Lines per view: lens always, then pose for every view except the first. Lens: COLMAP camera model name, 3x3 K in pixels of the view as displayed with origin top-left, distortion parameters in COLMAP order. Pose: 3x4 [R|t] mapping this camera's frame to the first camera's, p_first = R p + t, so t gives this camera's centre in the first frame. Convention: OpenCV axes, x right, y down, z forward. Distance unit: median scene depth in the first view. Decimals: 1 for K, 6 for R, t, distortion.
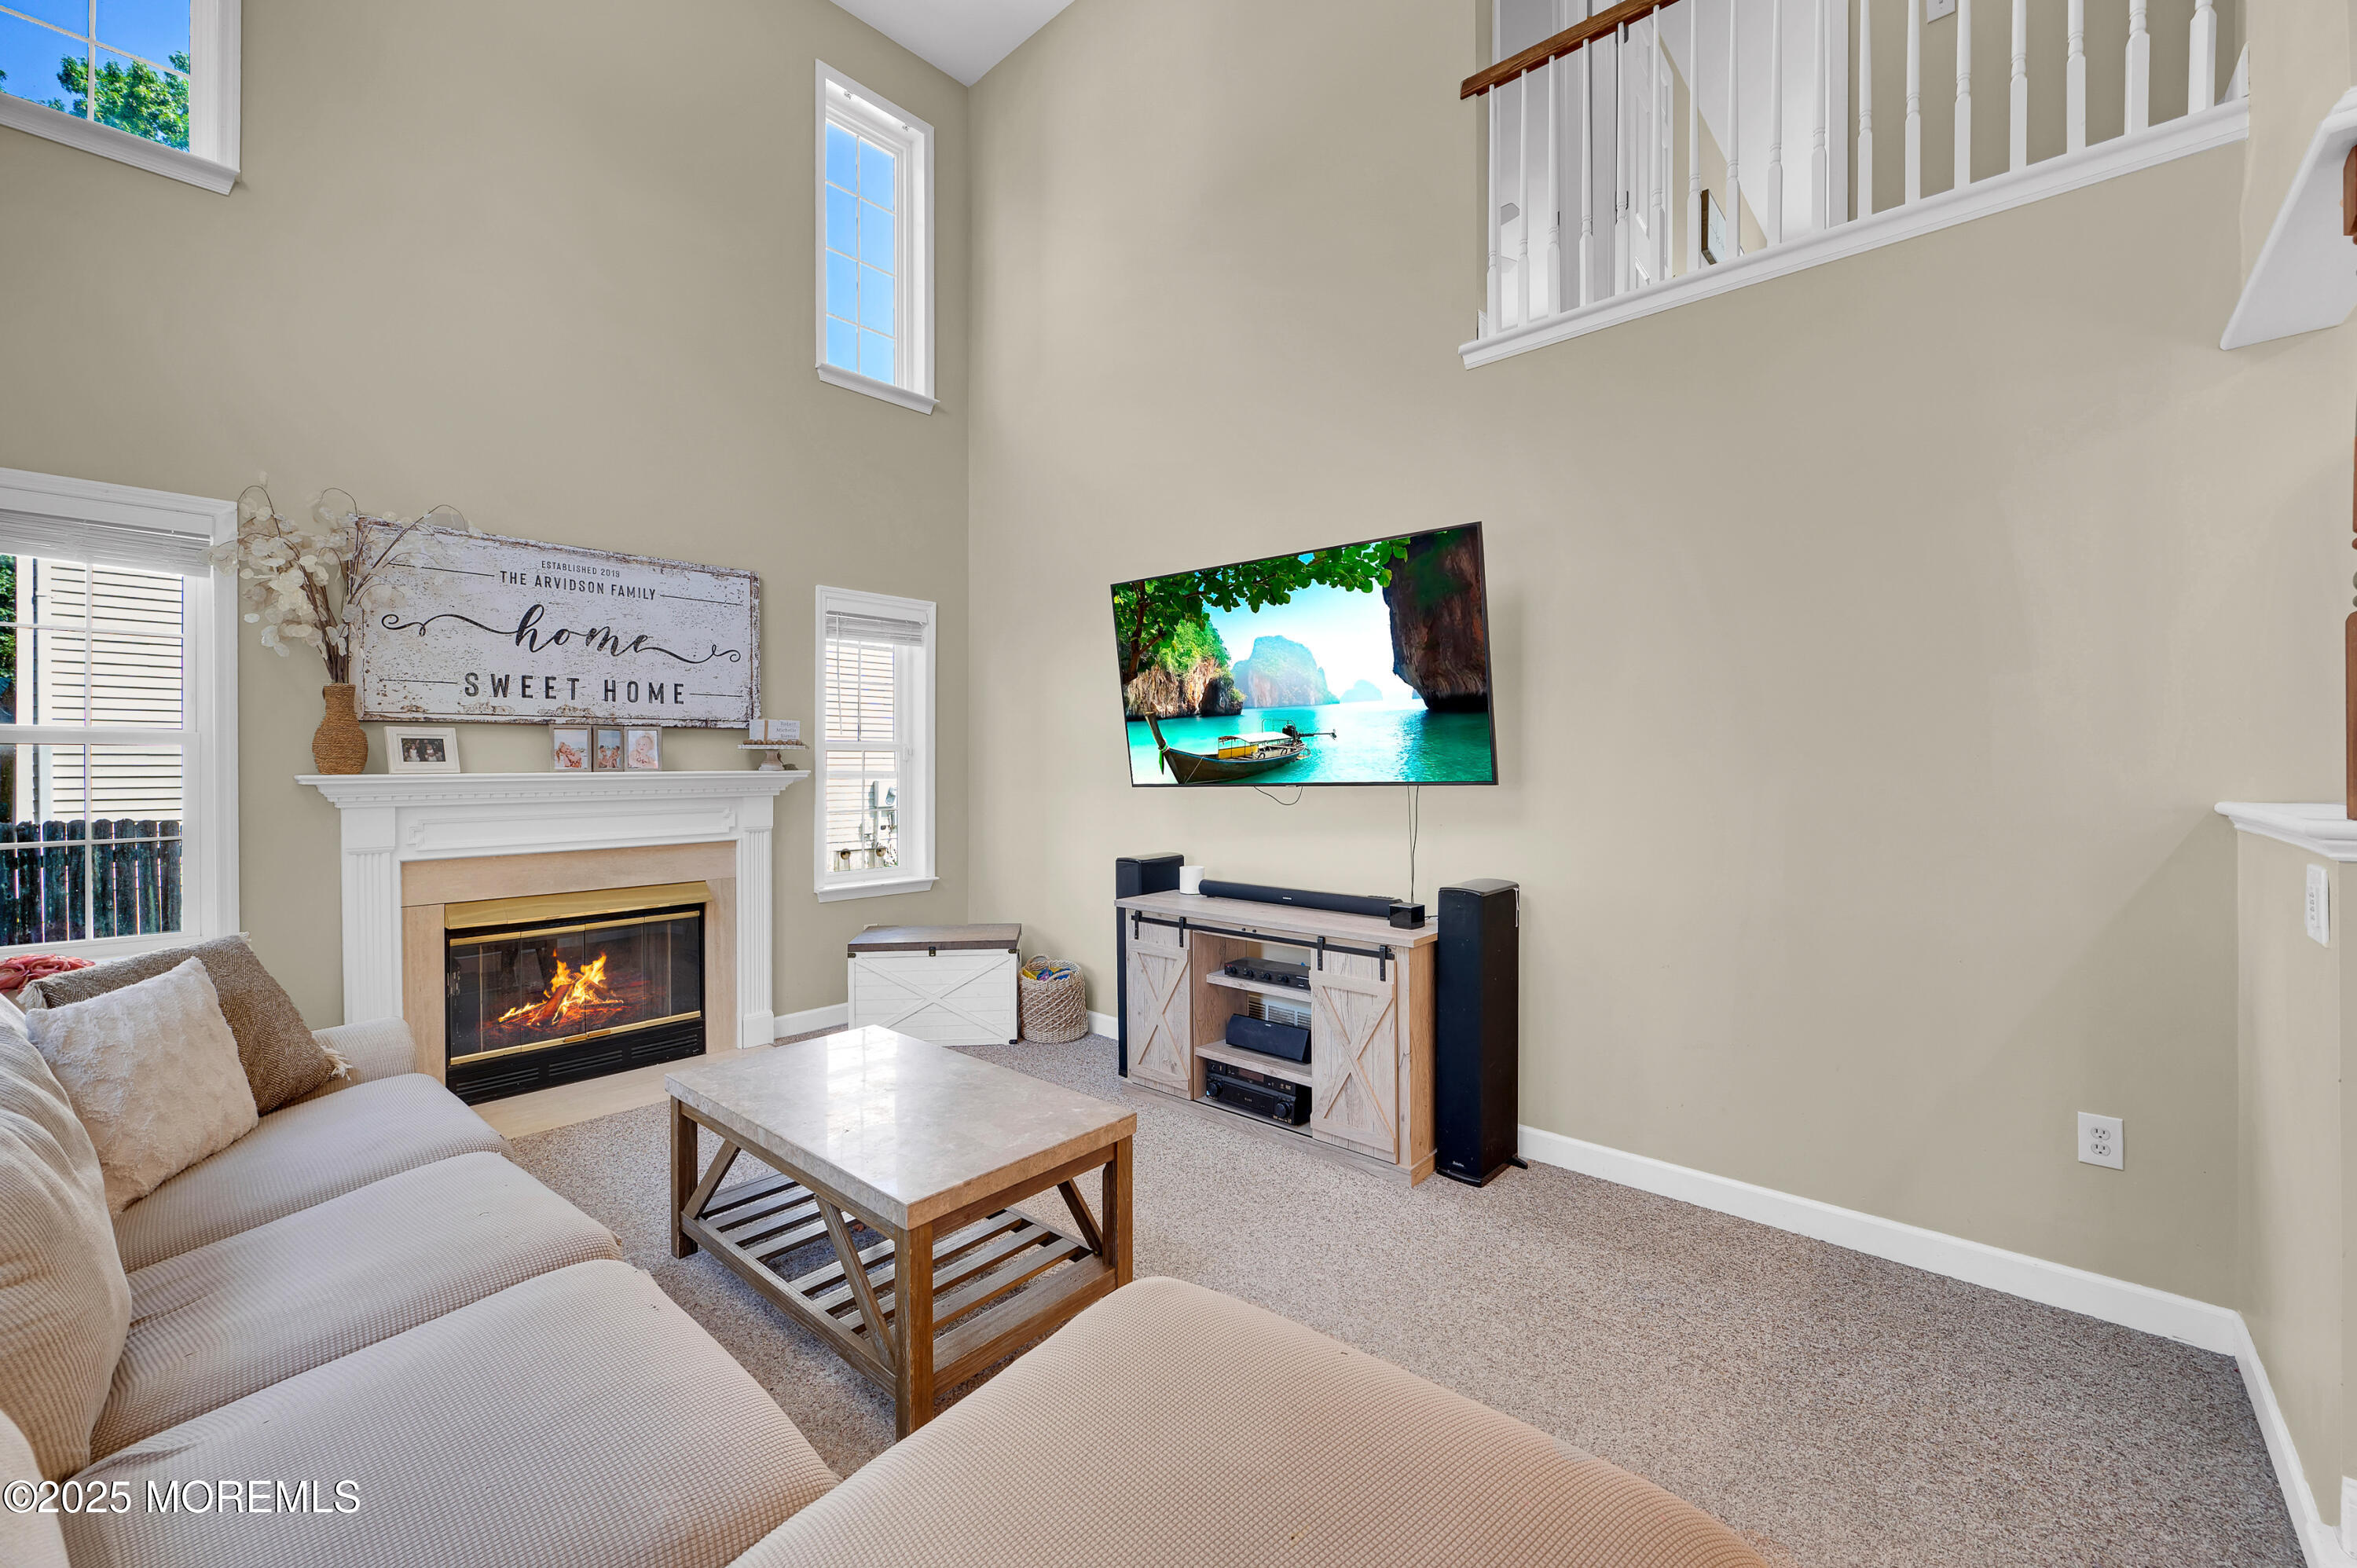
lens RADIAL K [[926.6, 0, 1172.3], [0, 926.6, 759.3], [0, 0, 1]] dist [-0.000835, 0.000103]
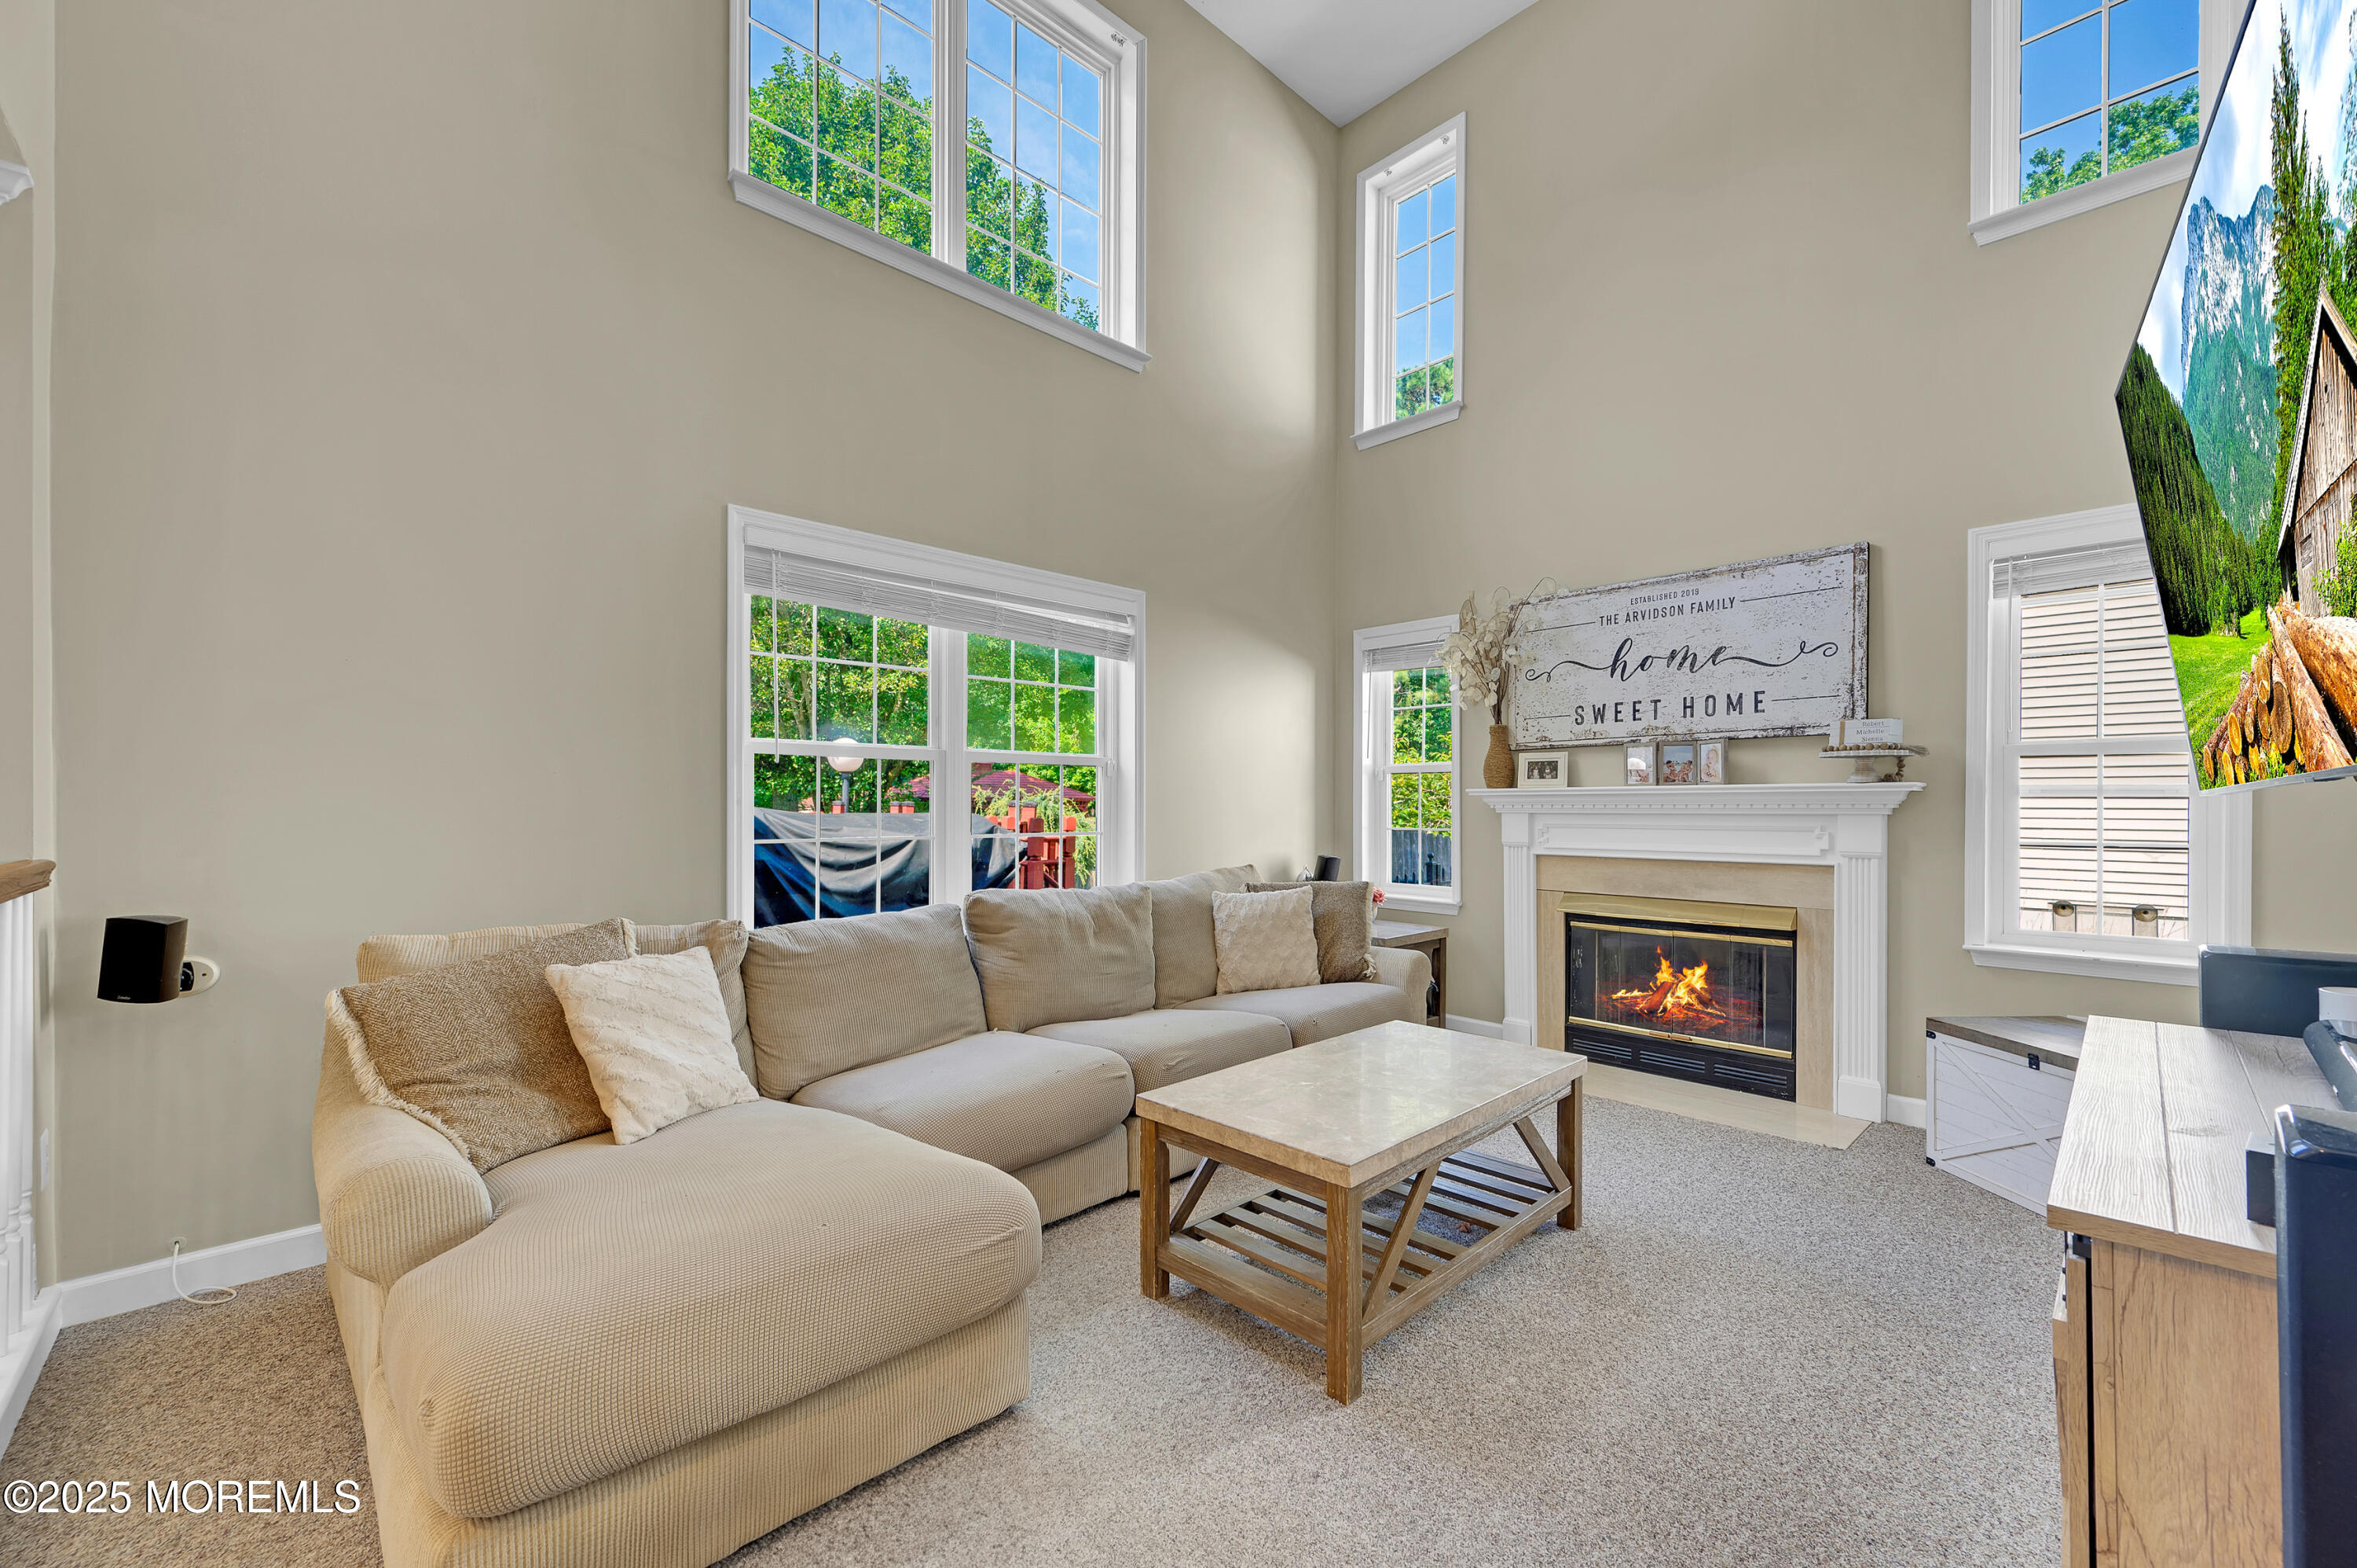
lens RADIAL K [[926.6, 0, 1203.7], [0, 926.6, 797.4], [0, 0, 1]] dist [-0.000835, 0.000103]
pose [[-0.057658, -0.001748, -0.998335, 0.450258], [0.007202, 0.999972, -0.002167, 0.024556], [0.998310, -0.007315, -0.057644, 0.515379]]
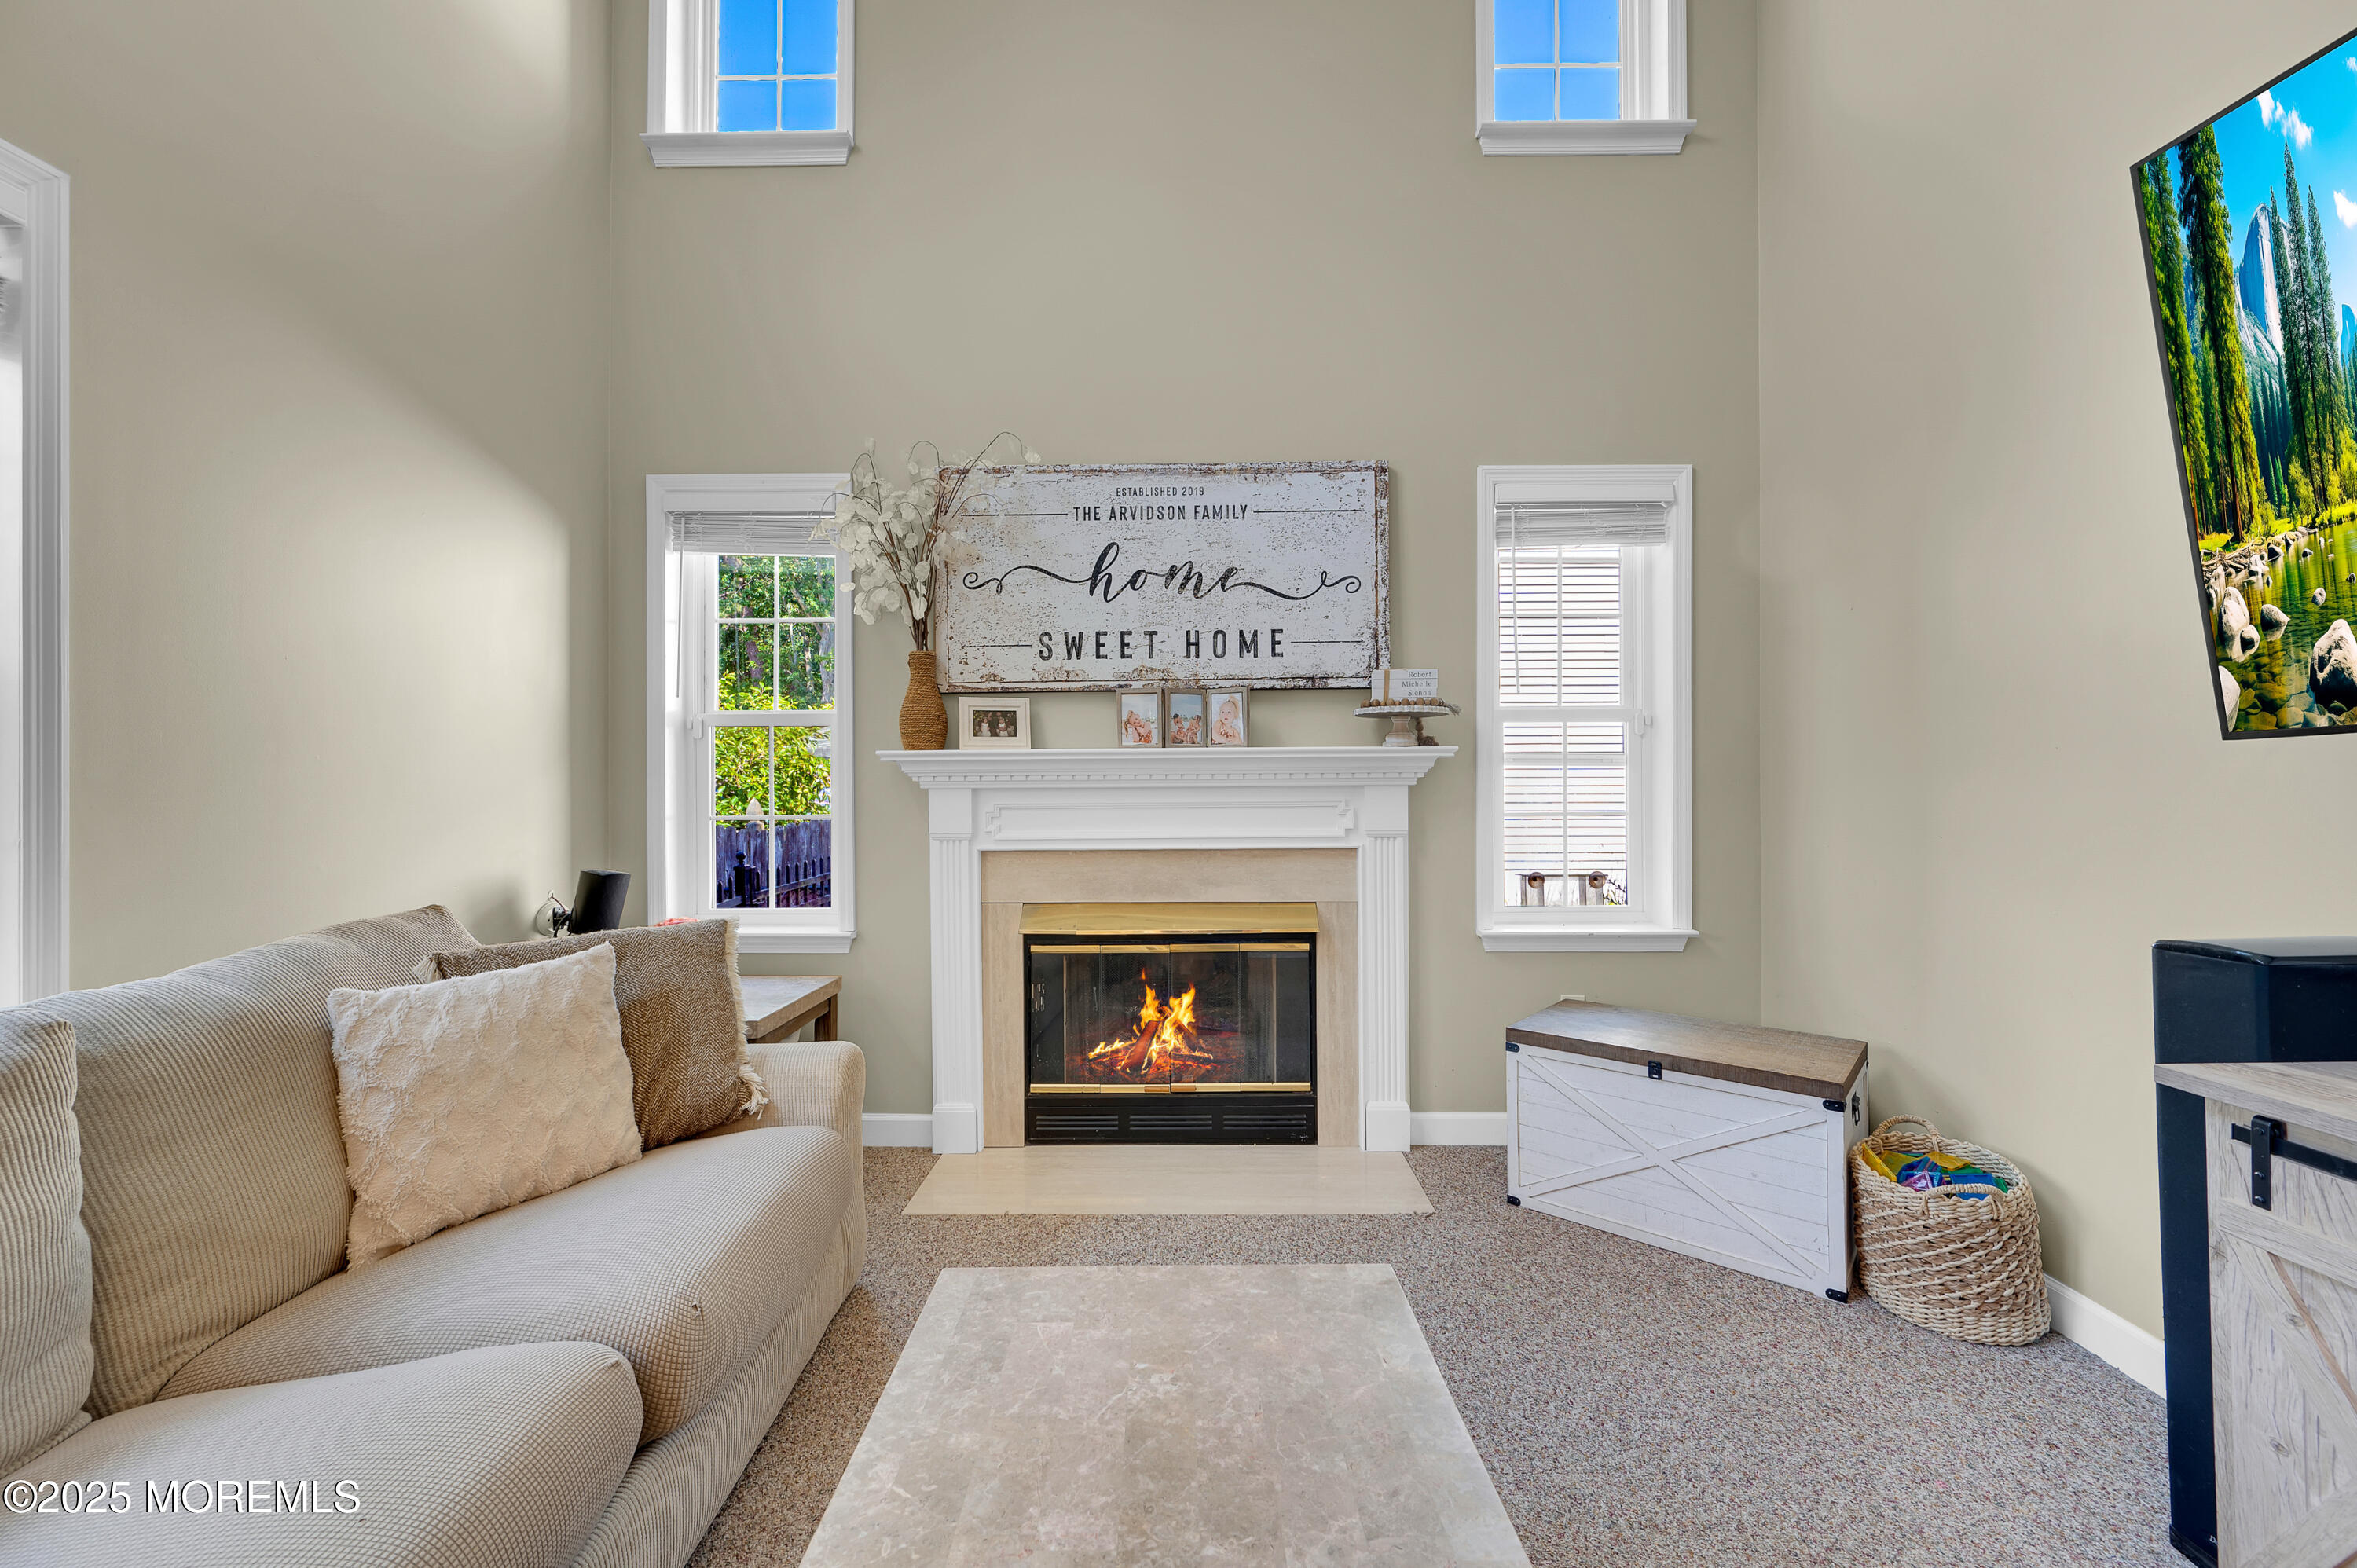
lens RADIAL K [[926.6, 0, 1170.1], [0, 926.6, 787.3], [0, 0, 1]] dist [-0.000835, 0.000103]
pose [[0.660499, -0.003752, -0.750817, -0.043260], [0.008390, 0.999962, 0.002385, 0.042230], [0.750780, -0.007875, 0.660506, 0.474132]]
